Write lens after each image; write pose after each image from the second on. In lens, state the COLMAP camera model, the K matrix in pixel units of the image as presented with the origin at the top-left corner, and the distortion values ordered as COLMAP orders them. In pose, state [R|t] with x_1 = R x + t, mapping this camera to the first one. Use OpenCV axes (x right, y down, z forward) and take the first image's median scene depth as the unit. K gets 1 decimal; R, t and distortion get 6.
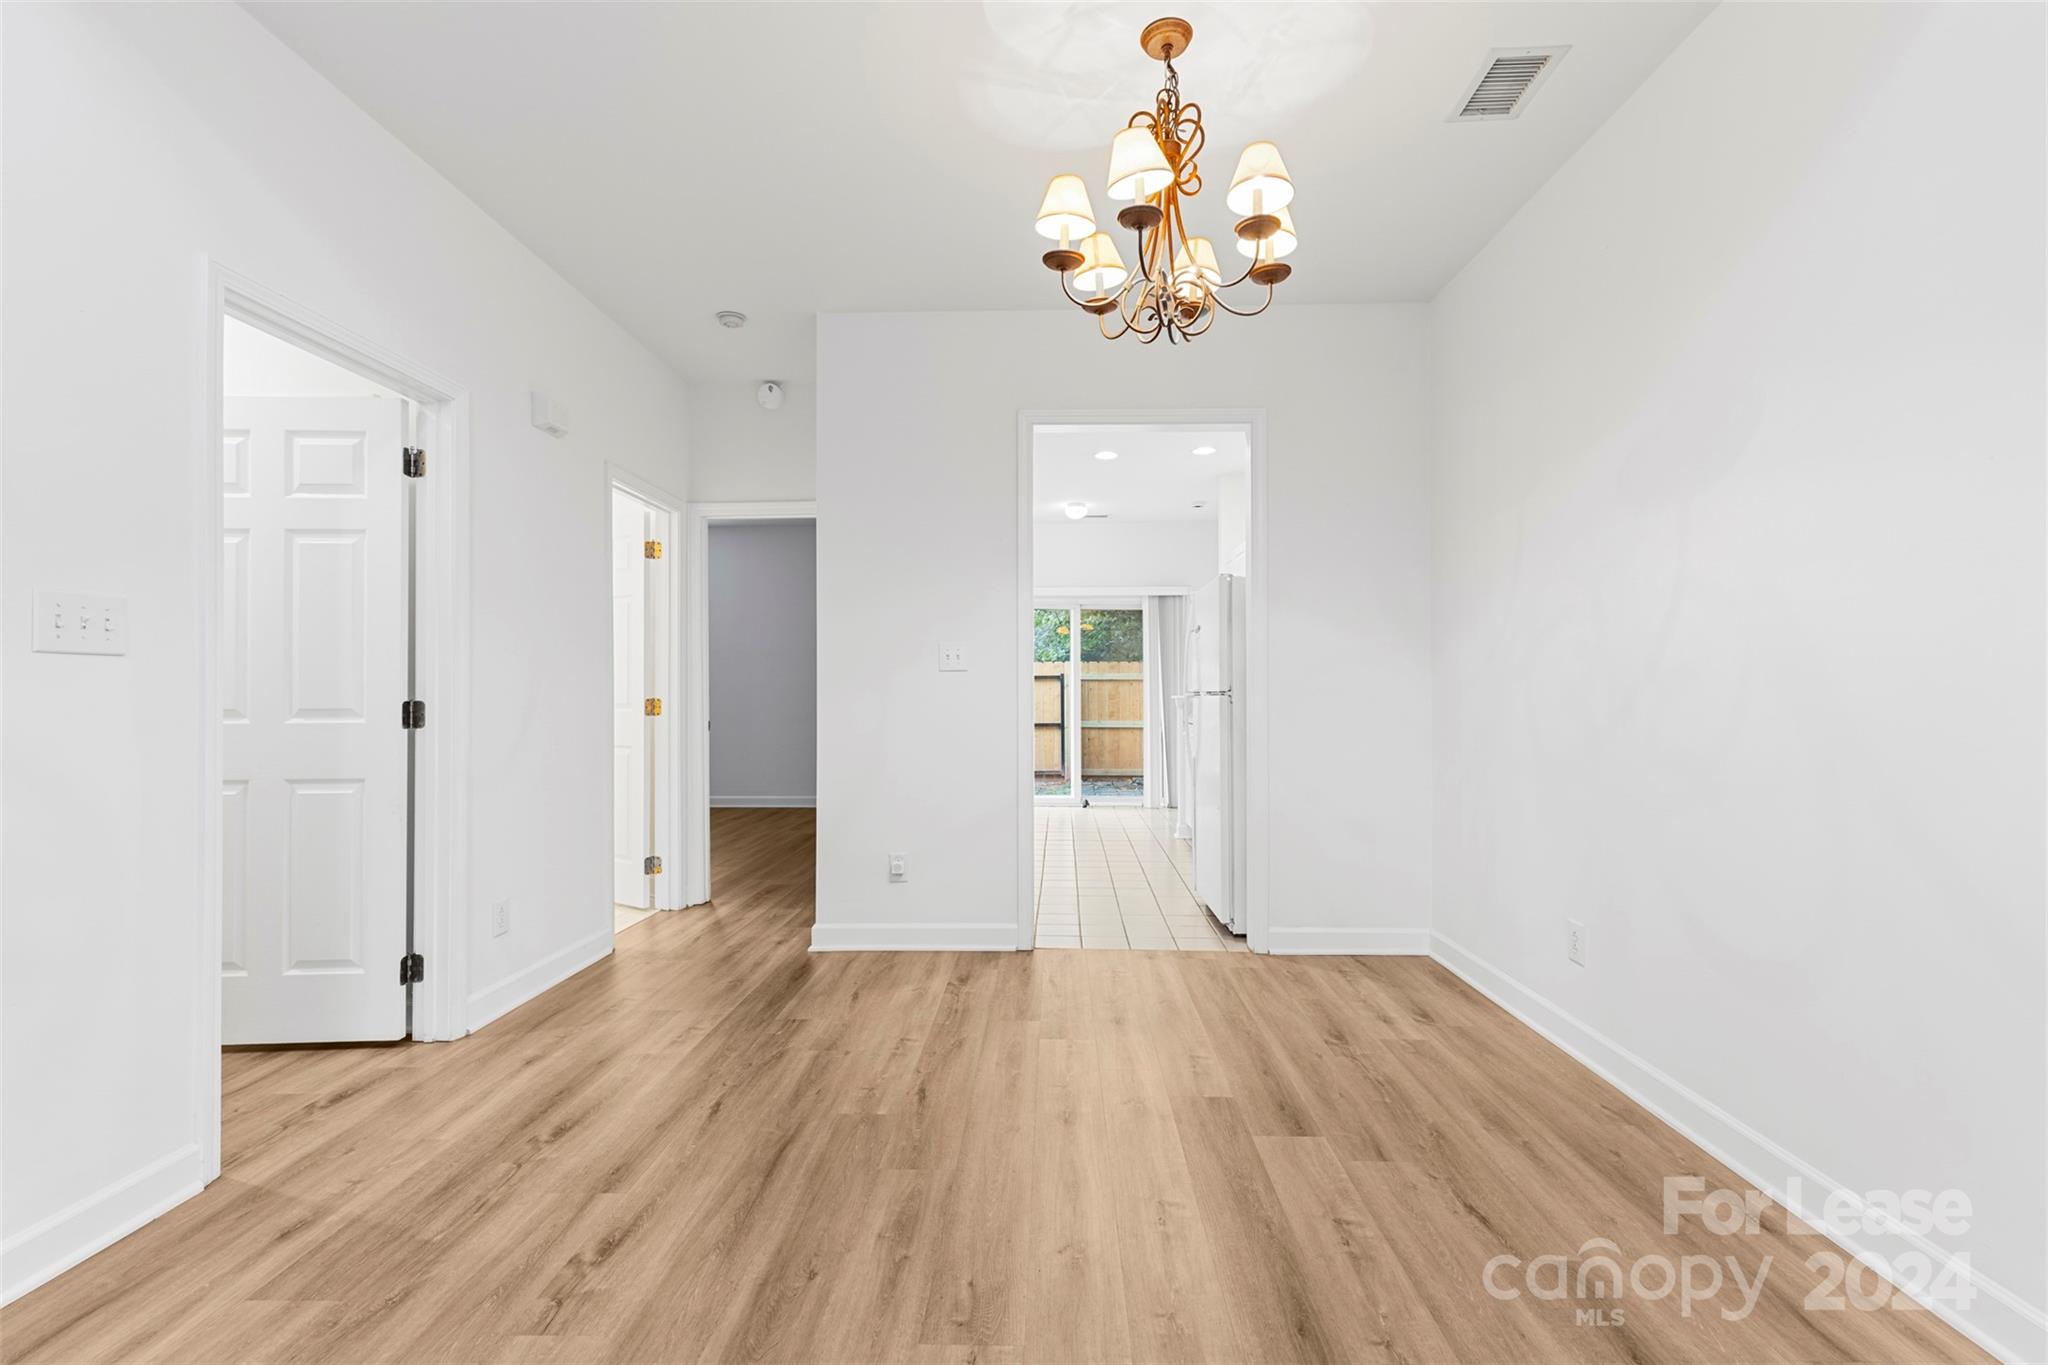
lens RADIAL K [[942.2, 0, 1028.6], [0, 942.2, 686.2], [0, 0, 1]] dist [0.007675, -0.000095]
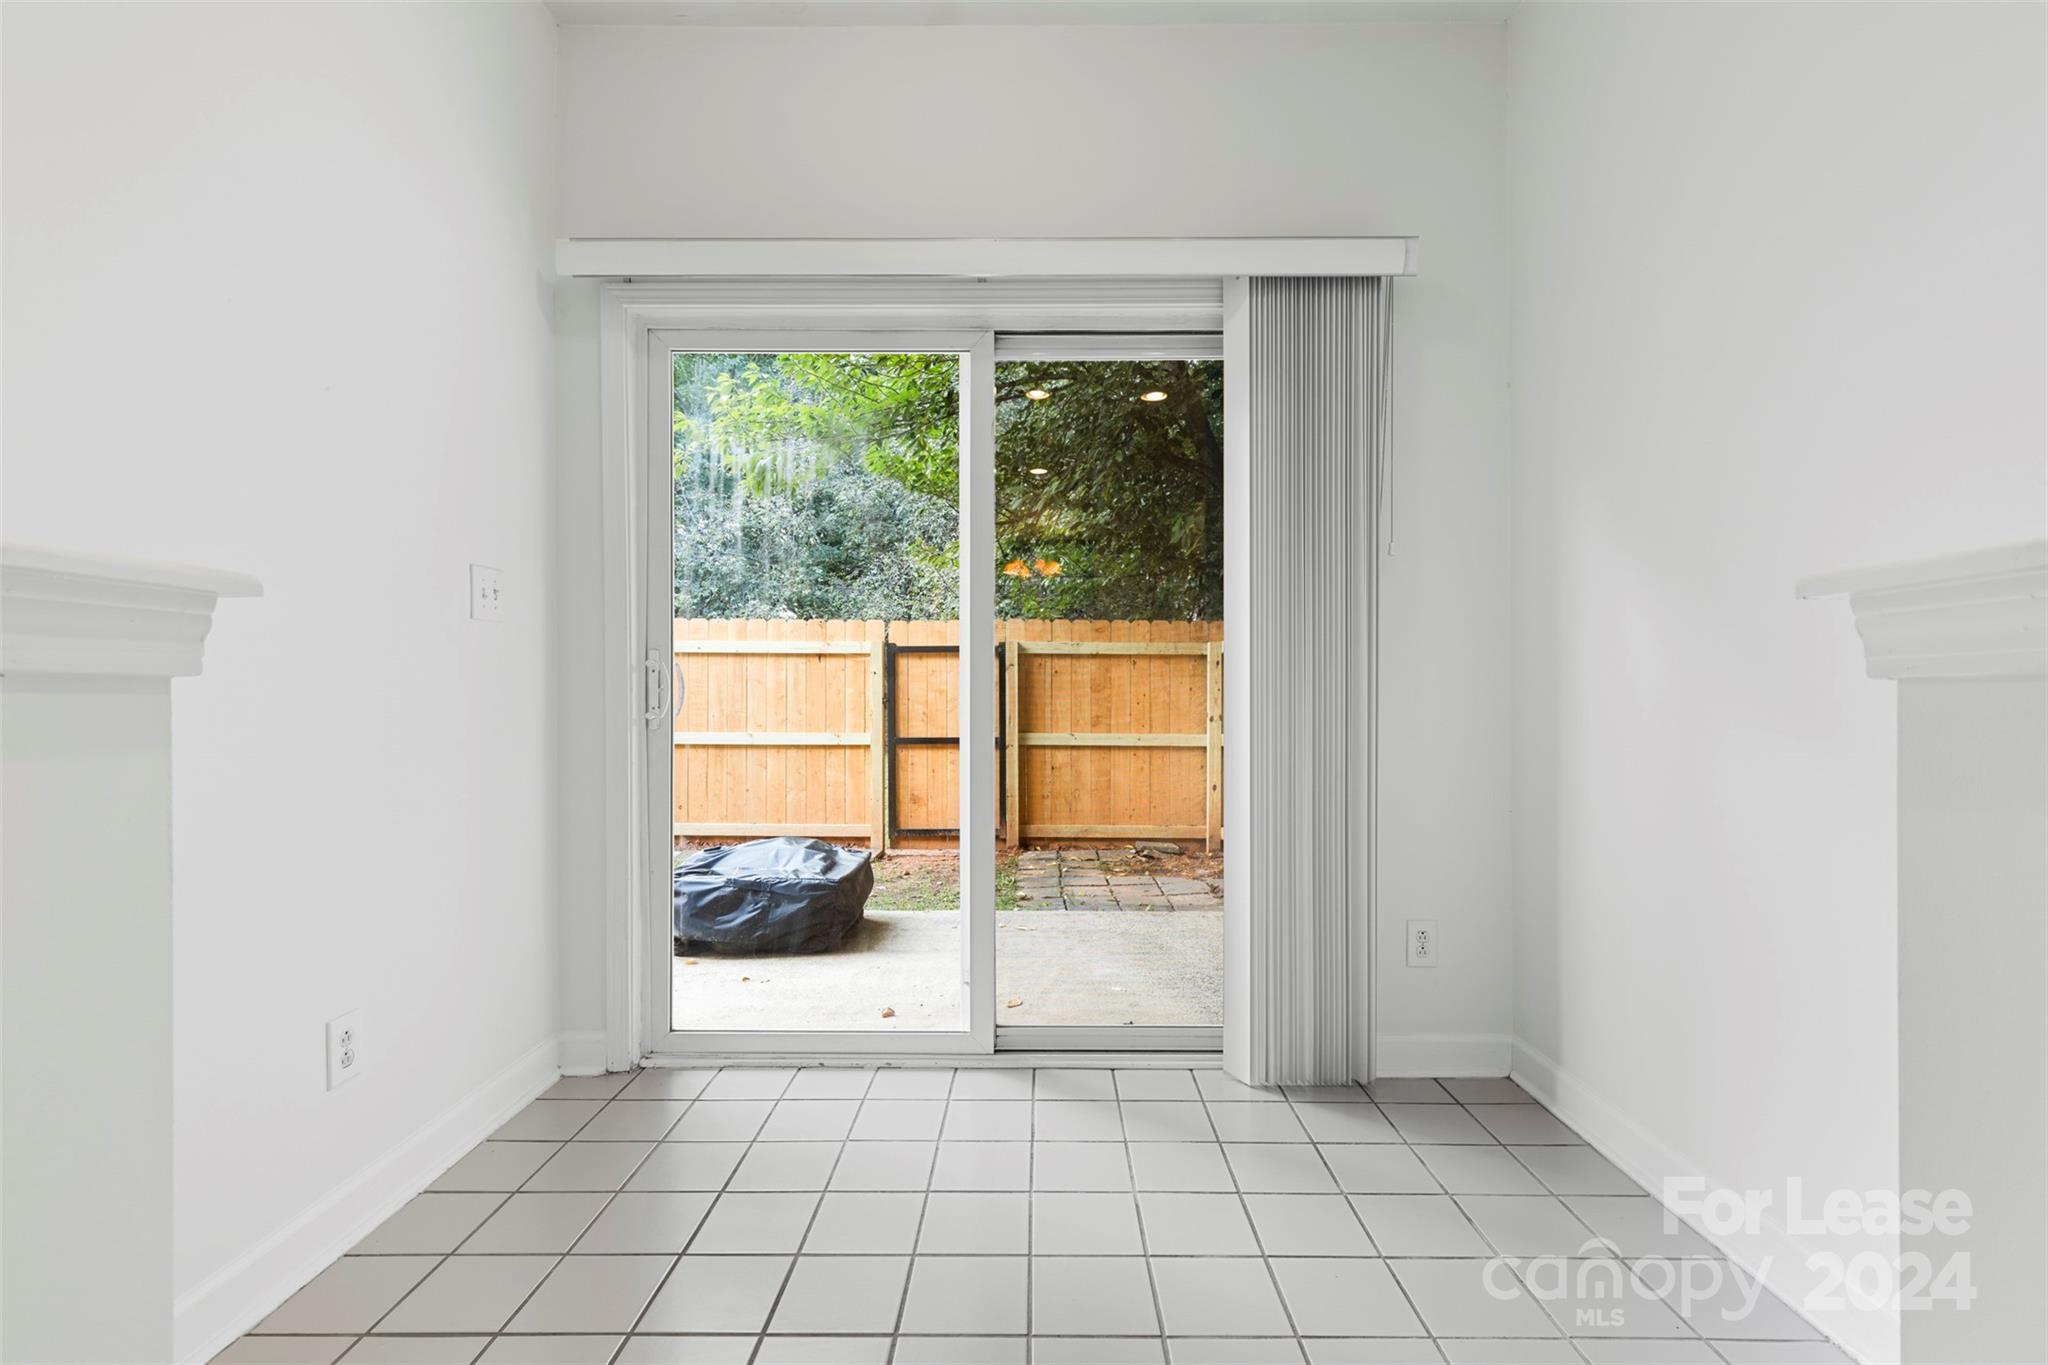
lens RADIAL K [[983.5, 0, 1024.0], [0, 983.5, 682.5], [0, 0, 1]] dist [0.000411, 0.000006]
pose [[0.999789, 0.007727, 0.019026, 0.111603], [-0.007666, 0.999965, -0.003265, 0.030840], [-0.019050, 0.003118, 0.999814, 1.350280]]
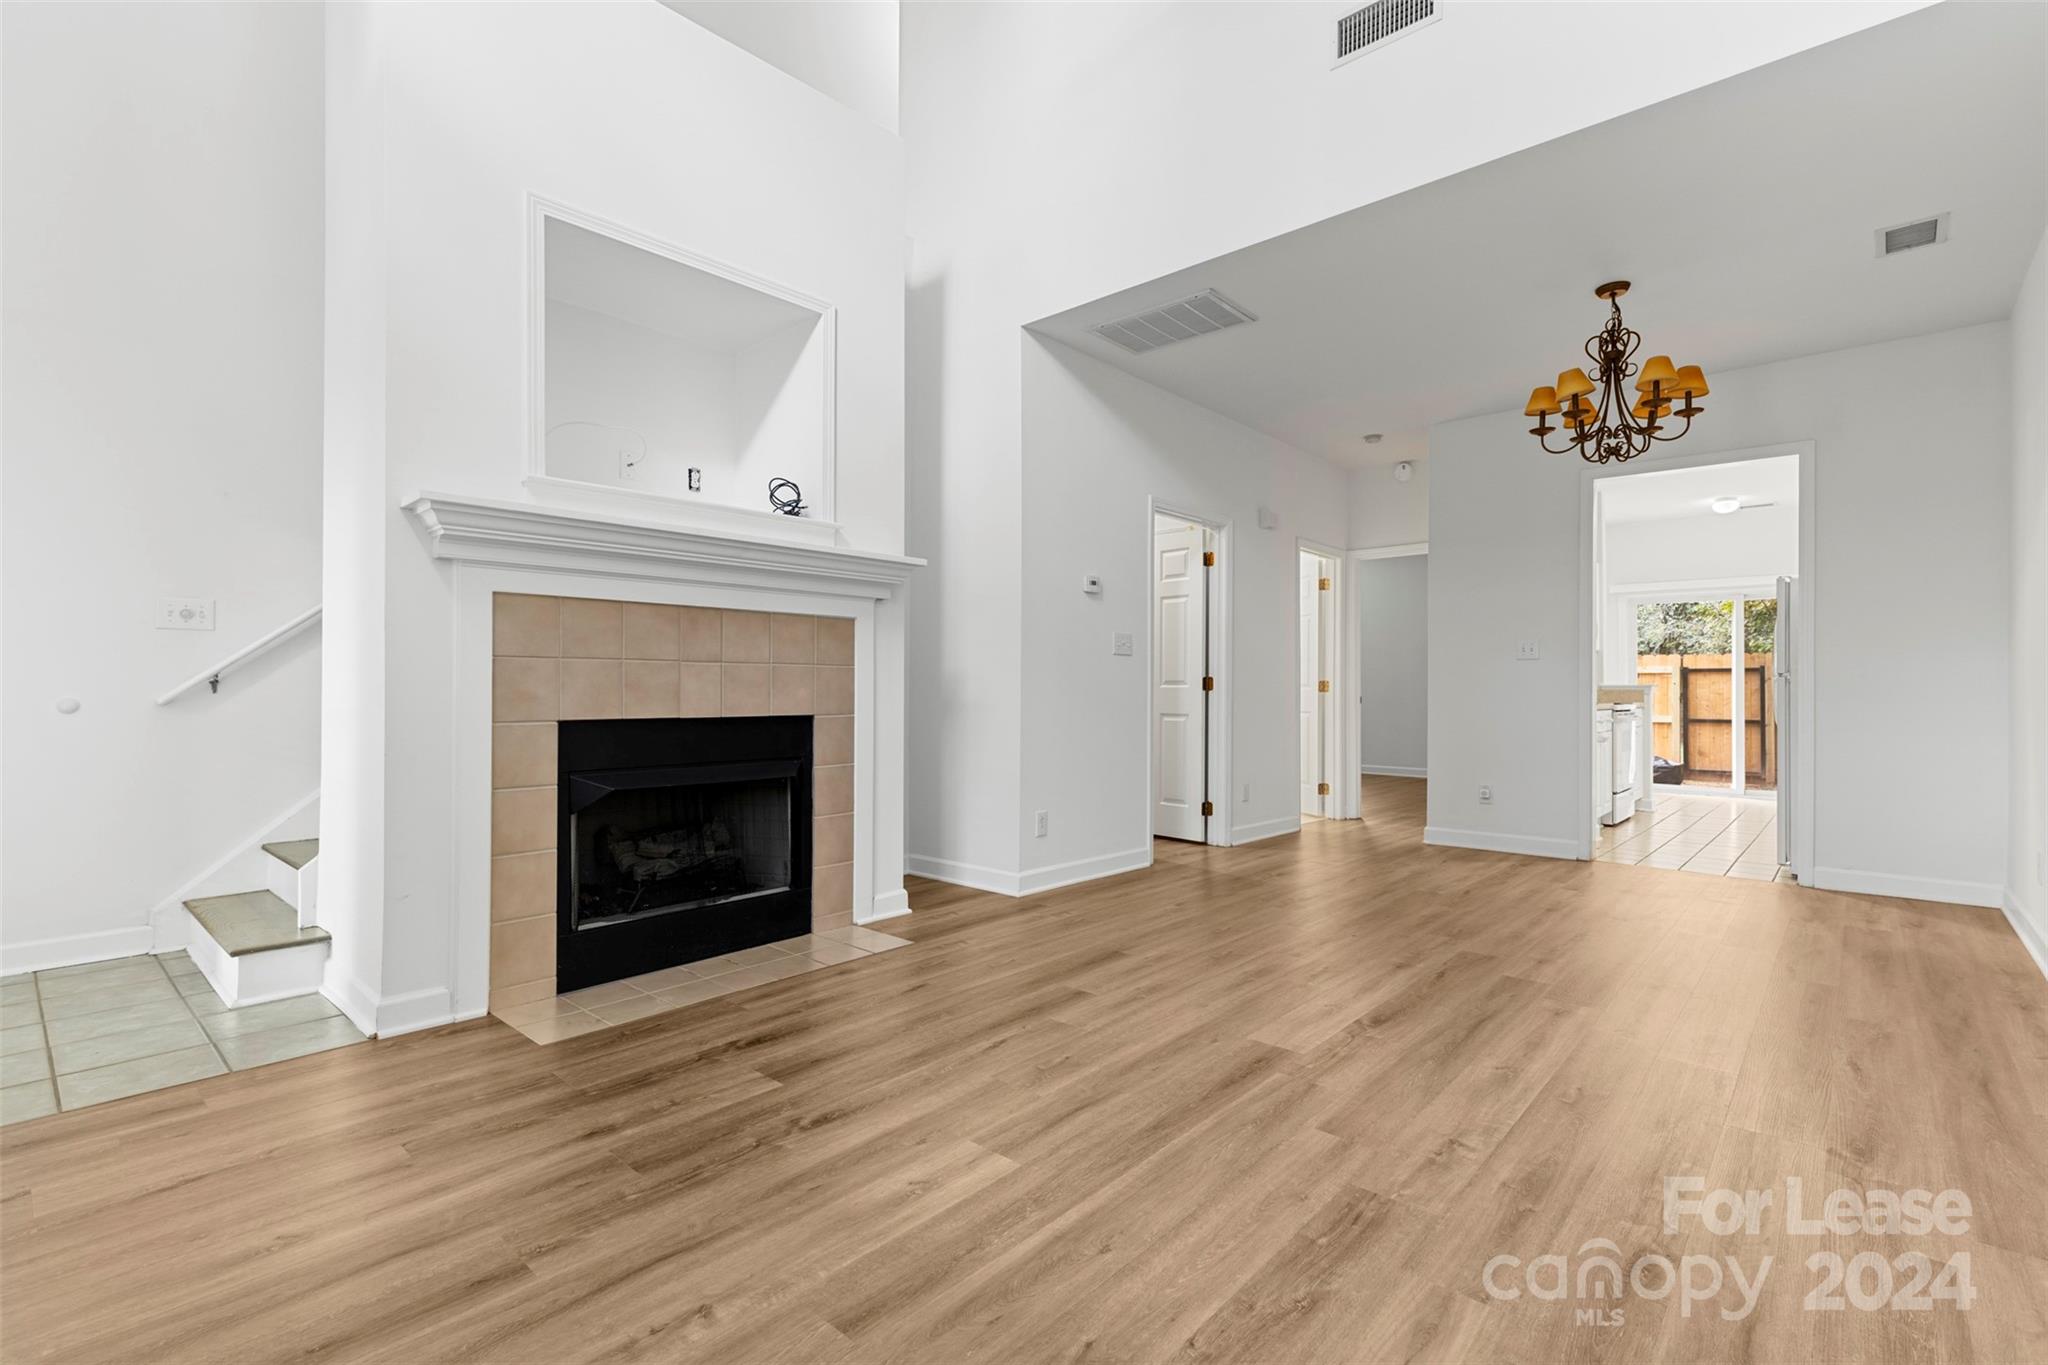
lens RADIAL K [[942.2, 0, 1028.6], [0, 942.2, 686.2], [0, 0, 1]] dist [0.007675, -0.000095]
pose [[0.773675, 0.003697, -0.633572, 0.198518], [-0.002823, 0.999993, 0.002387, 0.019037], [0.633576, -0.000058, 0.773680, -0.482385]]
